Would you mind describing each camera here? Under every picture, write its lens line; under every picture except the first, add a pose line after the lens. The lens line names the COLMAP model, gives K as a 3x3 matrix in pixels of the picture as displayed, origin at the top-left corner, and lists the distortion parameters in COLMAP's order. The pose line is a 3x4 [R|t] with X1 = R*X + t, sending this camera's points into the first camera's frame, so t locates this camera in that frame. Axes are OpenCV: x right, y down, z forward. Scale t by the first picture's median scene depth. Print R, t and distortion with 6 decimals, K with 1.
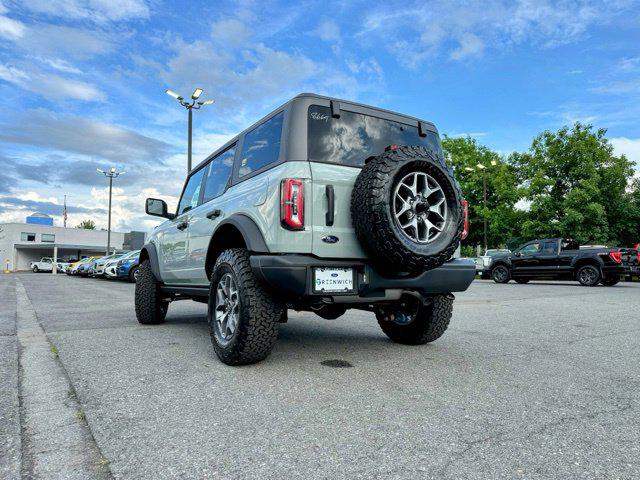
lens RADIAL K [[449.7, 0, 314.1], [0, 449.7, 234.3], [0, 0, 1]] dist [0.039212, -0.032523]
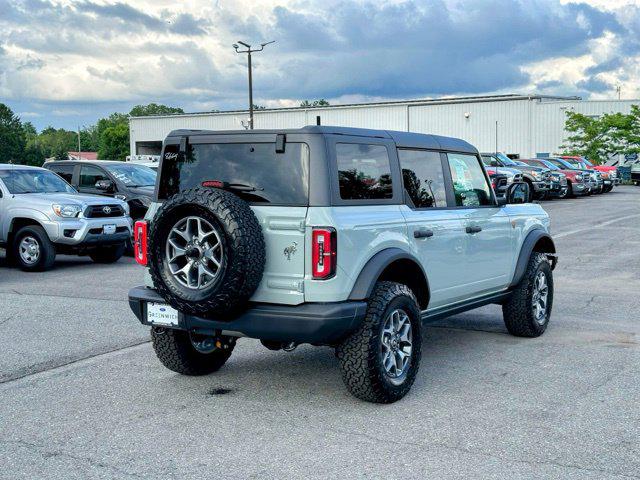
lens RADIAL K [[873.3, 0, 325.0], [0, 873.3, 249.6], [0, 0, 1]] dist [0.169981, -0.307697]
pose [[0.448280, 0.075902, -0.890665, 1.972427], [0.086184, 0.988077, 0.127581, -0.272719], [0.889729, -0.133953, 0.436394, 0.406524]]
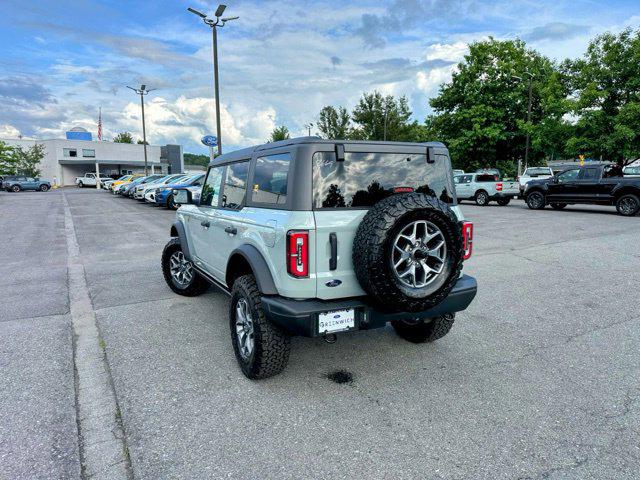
lens RADIAL K [[449.7, 0, 314.1], [0, 449.7, 234.3], [0, 0, 1]] dist [0.039212, -0.032523]
pose [[0.996965, 0.002110, -0.077823, 0.069901], [0.014160, 0.978045, 0.207913, -0.314200], [0.076553, -0.208384, 0.975047, -0.037028]]
